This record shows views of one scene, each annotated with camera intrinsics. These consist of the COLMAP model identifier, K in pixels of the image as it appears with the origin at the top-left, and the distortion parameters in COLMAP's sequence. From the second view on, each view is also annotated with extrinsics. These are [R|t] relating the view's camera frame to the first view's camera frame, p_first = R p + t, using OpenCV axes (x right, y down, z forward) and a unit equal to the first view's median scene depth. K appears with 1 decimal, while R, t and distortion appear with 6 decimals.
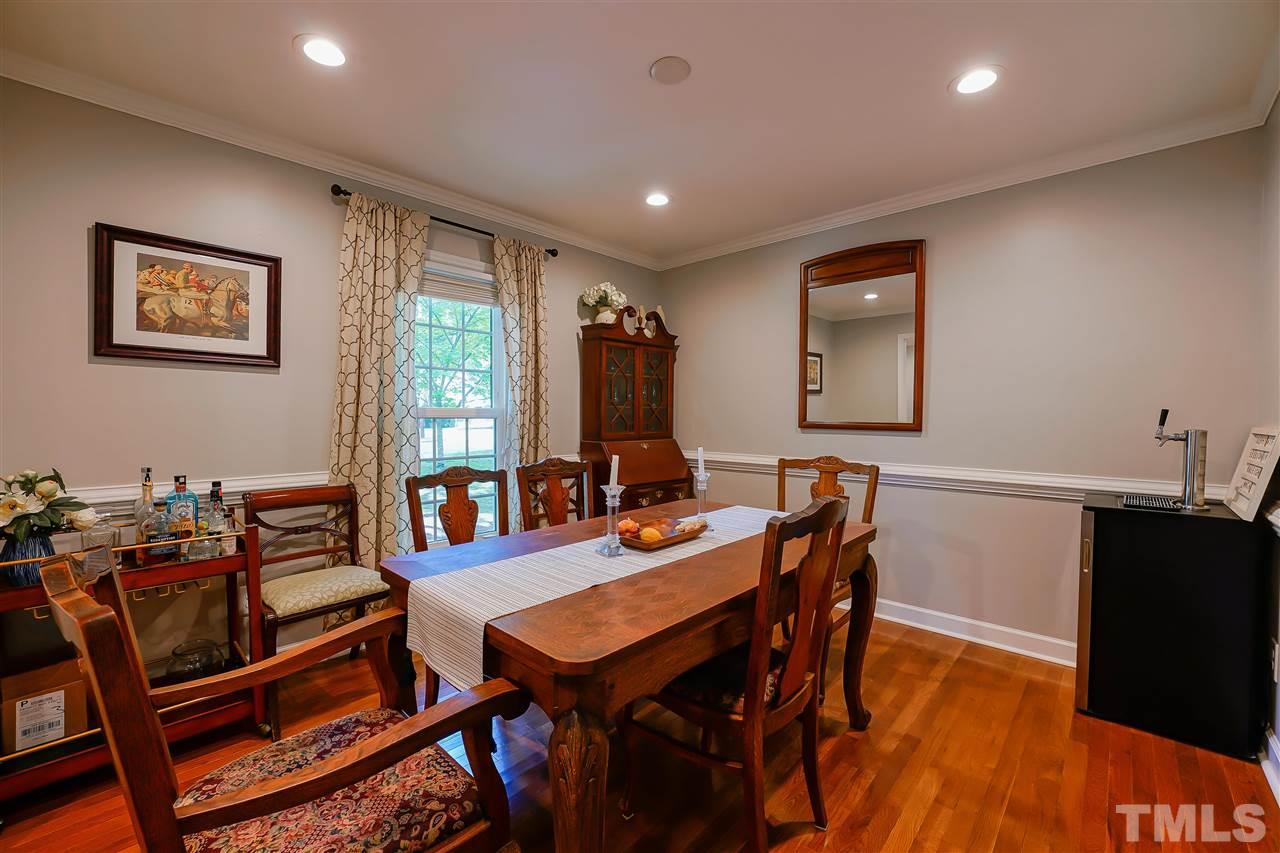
lens RADIAL K [[530.5, 0, 640.7], [0, 530.5, 428.7], [0, 0, 1]] dist [-0.022942, -0.000001]
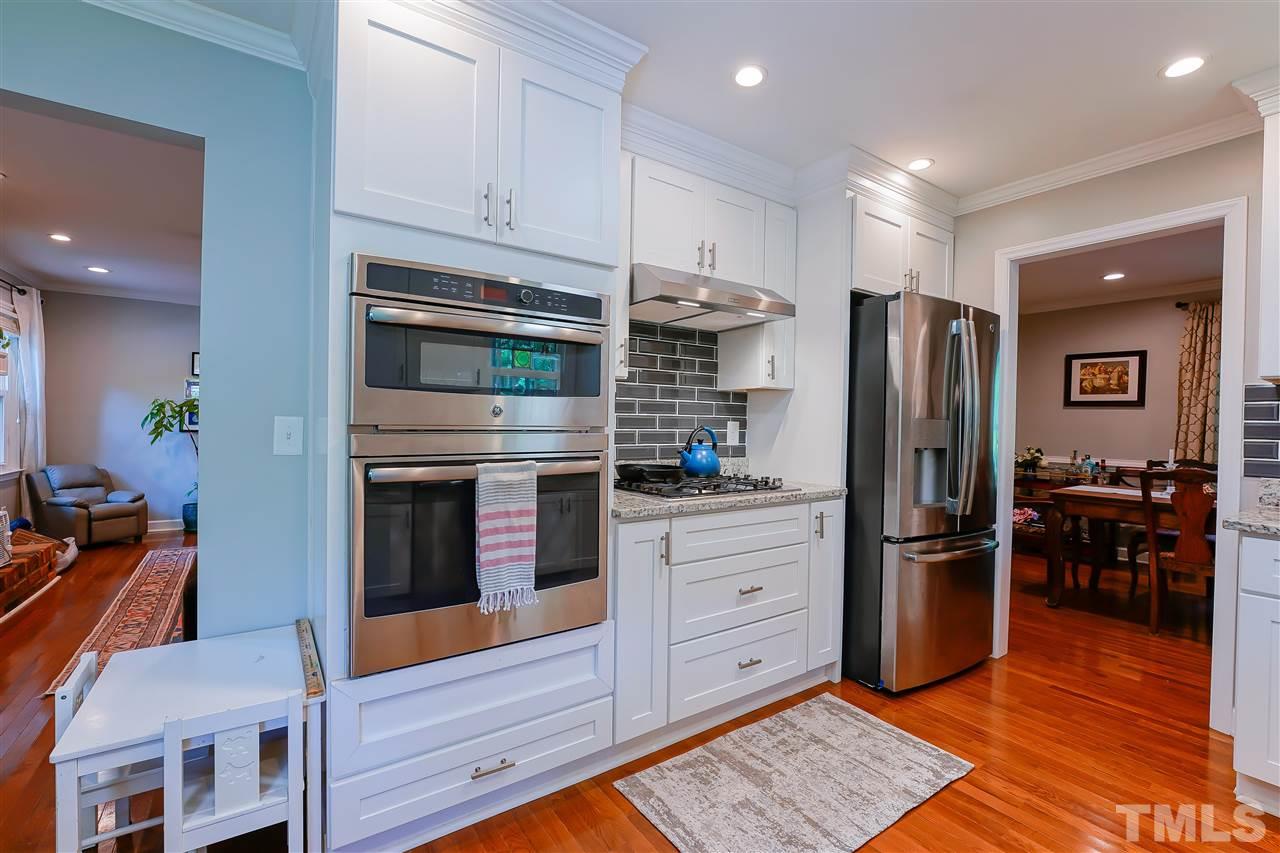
lens RADIAL K [[548.4, 0, 634.0], [0, 548.4, 427.5], [0, 0, 1]] dist [-0.017686, 0.000572]
pose [[-0.221779, 0.003769, -0.975090, 1.457357], [-0.040343, 0.999101, 0.013037, 0.011288], [0.974262, 0.042230, -0.221427, -0.345861]]
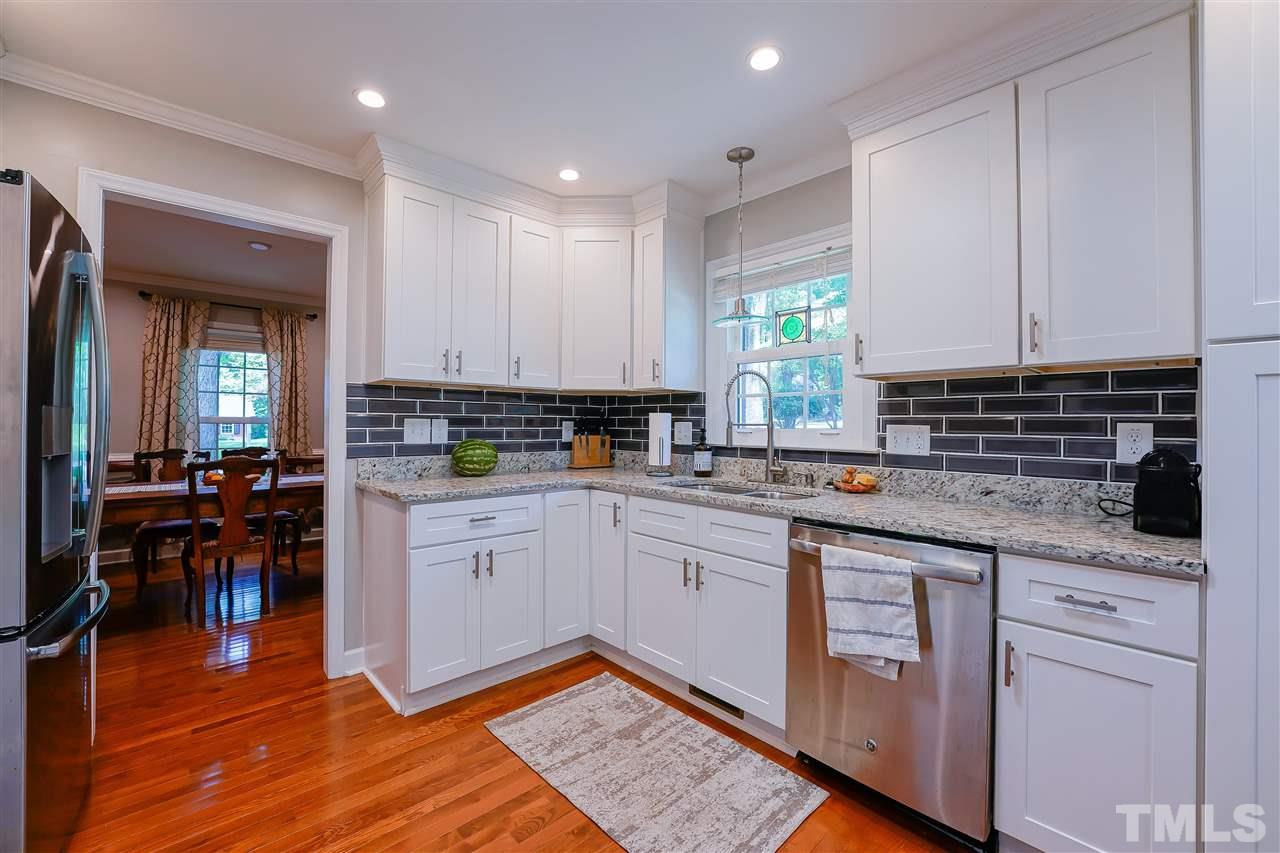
lens RADIAL K [[523.6, 0, 634.1], [0, 523.6, 419.1], [0, 0, 1]] dist [-0.020815, 0.000006]
pose [[0.996343, 0.002037, -0.085425, 1.100812], [-0.004951, 0.999412, -0.033915, 0.015747], [0.085305, 0.034214, 0.995767, -0.512016]]
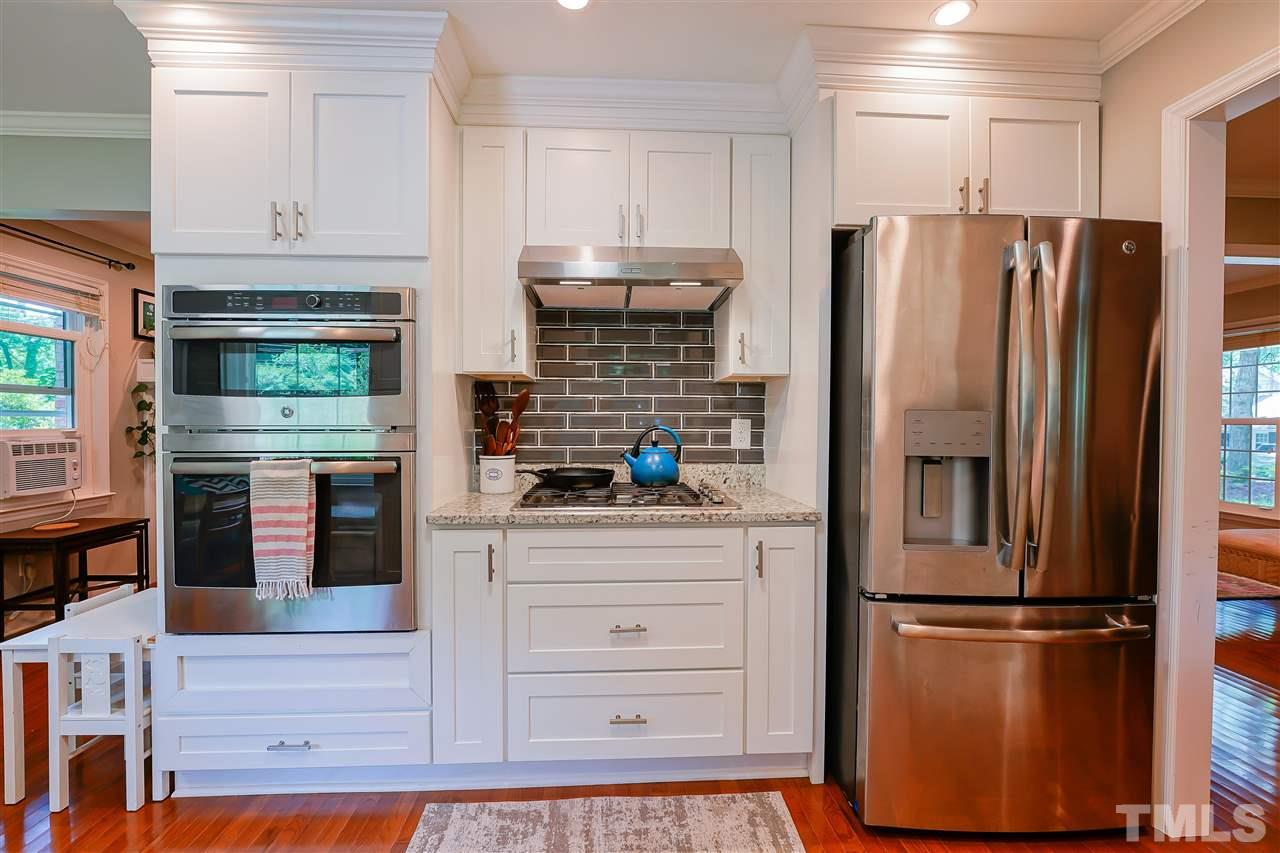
lens RADIAL K [[548.4, 0, 634.0], [0, 548.4, 427.5], [0, 0, 1]] dist [-0.017686, 0.000572]
pose [[-0.691965, 0.003303, -0.721924, 1.120359], [-0.023096, 0.999376, 0.026711, -0.000035], [0.721562, 0.035156, -0.691457, 0.064927]]
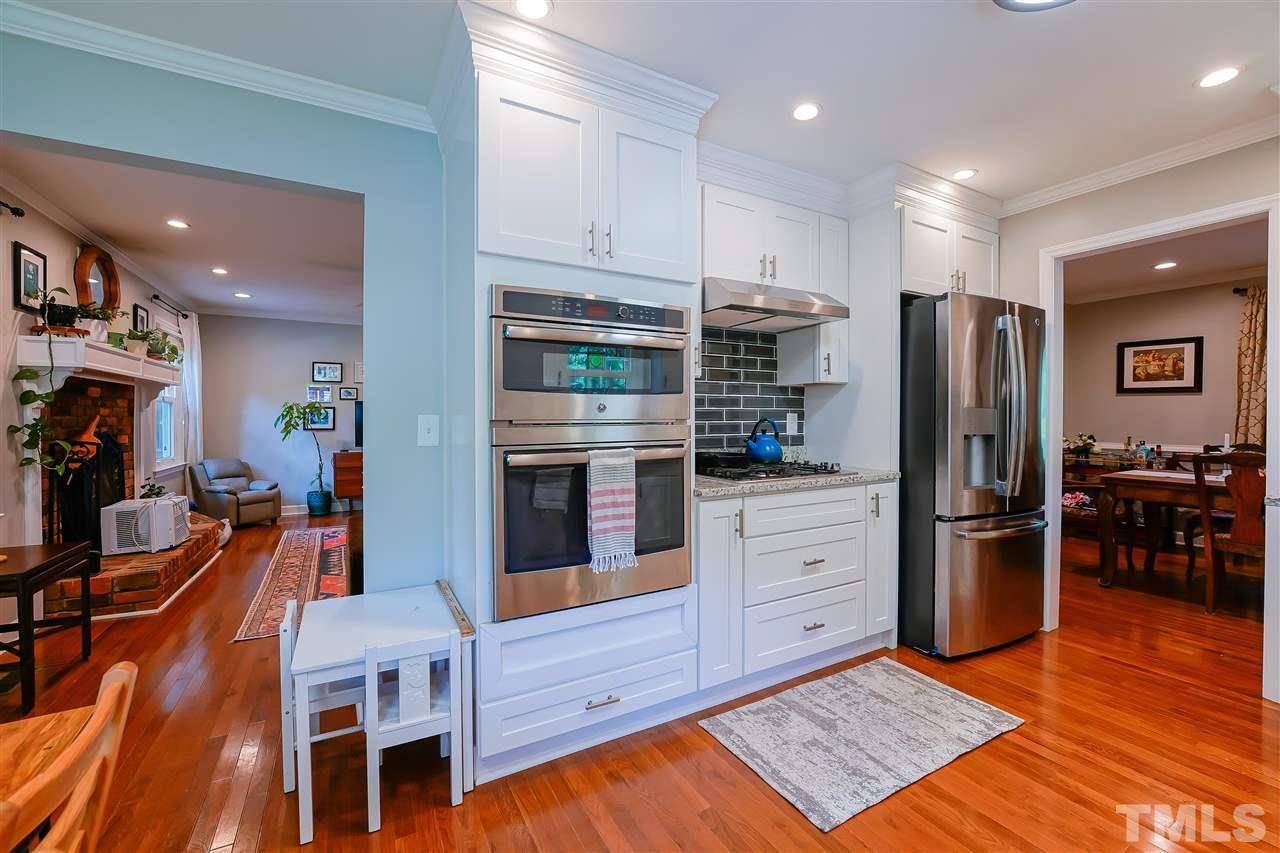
lens RADIAL K [[519.5, 0, 633.9], [0, 519.5, 420.1], [0, 0, 1]] dist [-0.028282, 0.004643]
pose [[-0.315365, 0.004954, -0.948958, 1.538658], [-0.024078, 0.999623, 0.013220, 0.013714], [0.948665, 0.027018, -0.315127, -0.364973]]
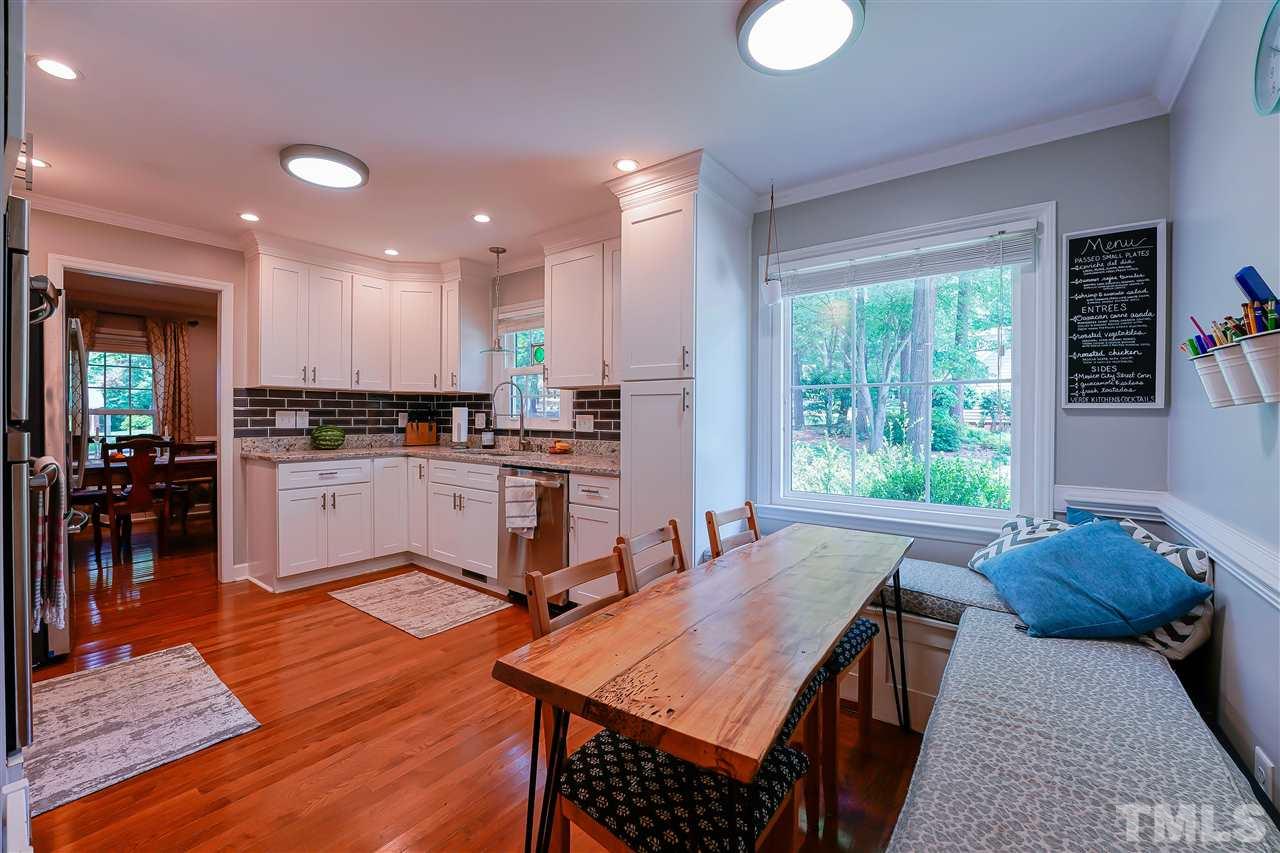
lens RADIAL K [[519.5, 0, 633.9], [0, 519.5, 420.1], [0, 0, 1]] dist [-0.028282, 0.004643]
pose [[0.995738, 0.001166, 0.092223, 1.430248], [0.000291, 0.999876, -0.015775, 0.030767], [-0.092230, 0.015735, 0.995613, -1.057030]]
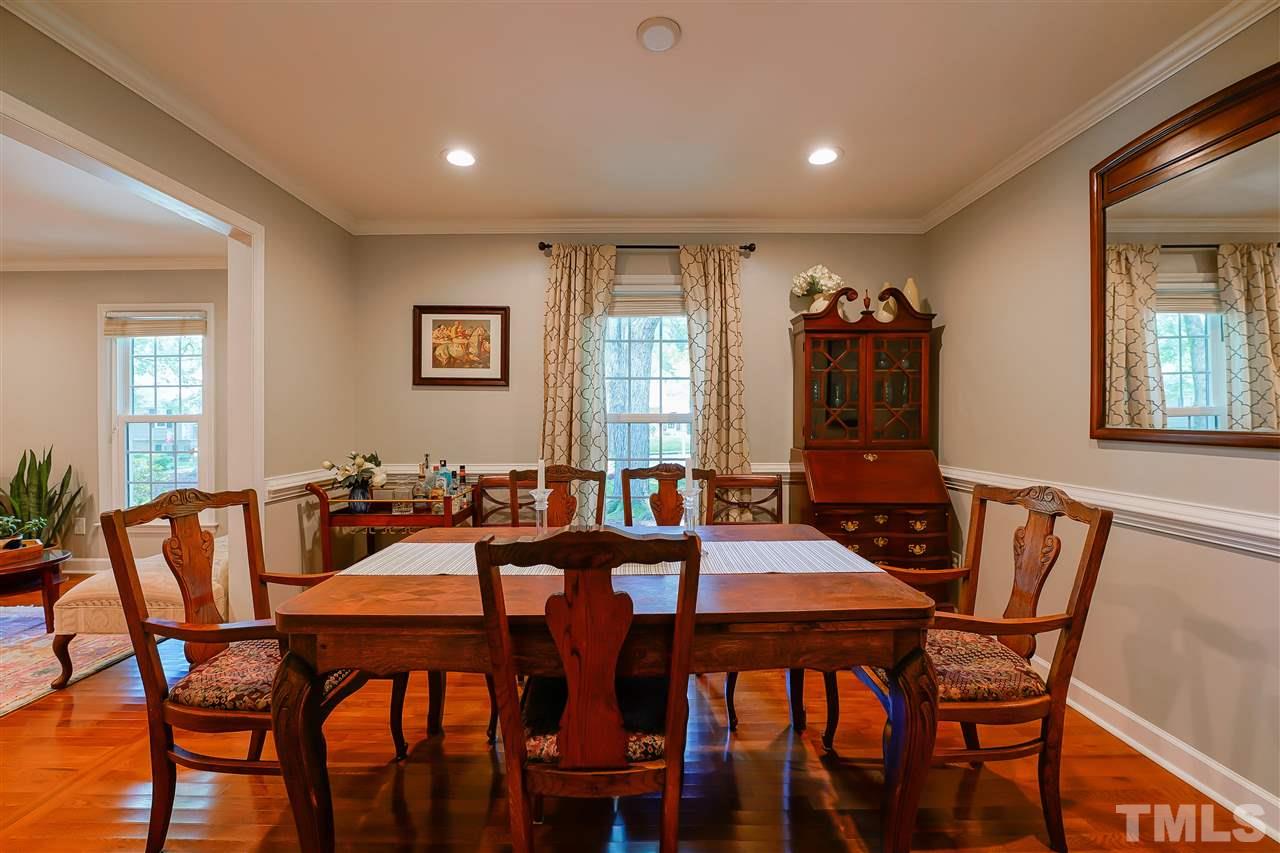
lens RADIAL K [[526.0, 0, 635.0], [0, 526.0, 426.2], [0, 0, 1]] dist [-0.006055, 0.000085]
pose [[0.679191, 0.004183, -0.733949, 0.473599], [-0.013647, 0.999883, -0.006930, -0.005537], [0.733834, 0.014723, 0.679169, 0.265759]]
